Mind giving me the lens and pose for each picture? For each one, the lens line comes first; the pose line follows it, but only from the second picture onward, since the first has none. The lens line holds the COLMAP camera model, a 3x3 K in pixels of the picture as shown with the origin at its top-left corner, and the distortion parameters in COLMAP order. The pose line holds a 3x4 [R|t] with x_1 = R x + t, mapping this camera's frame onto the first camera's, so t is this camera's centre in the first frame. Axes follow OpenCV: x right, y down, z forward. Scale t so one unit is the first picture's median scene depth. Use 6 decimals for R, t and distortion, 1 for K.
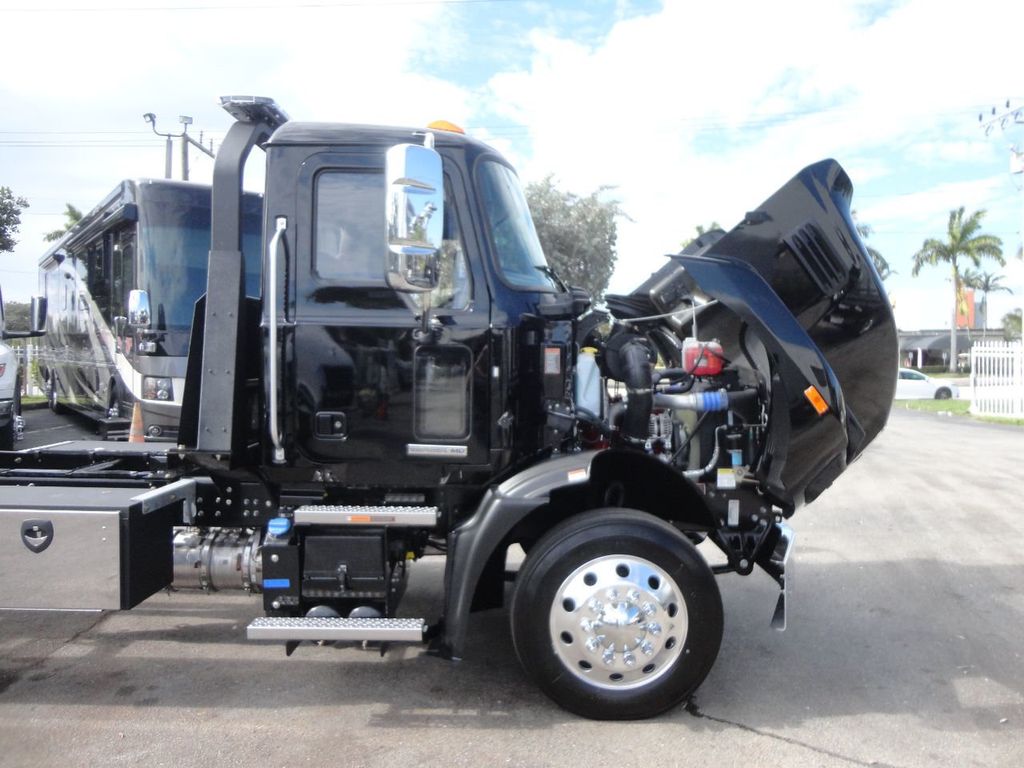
lens RADIAL K [[744.9, 0, 510.5], [0, 744.9, 388.2], [0, 0, 1]] dist [-0.010832, 0.003081]
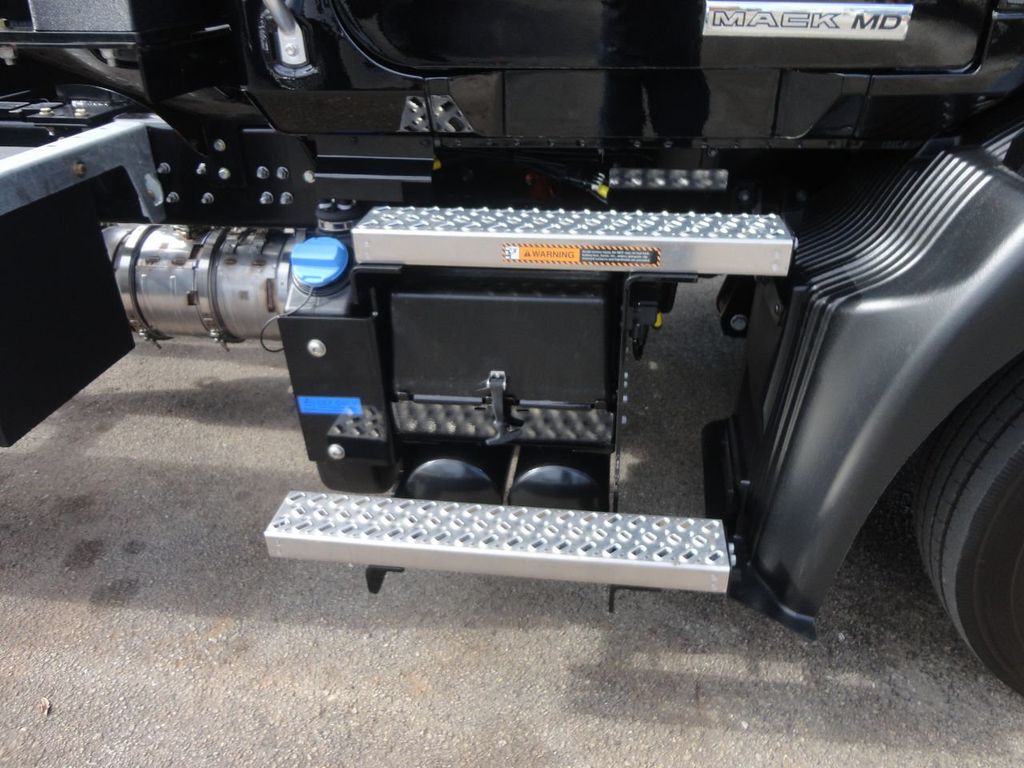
lens RADIAL K [[744.9, 0, 510.5], [0, 744.9, 388.2], [0, 0, 1]] dist [-0.010832, 0.003081]
pose [[0.991790, 0.039339, -0.121675, -0.168621], [0.021964, 0.884961, 0.465148, 0.072206], [0.125975, -0.464001, 0.876831, 0.654595]]
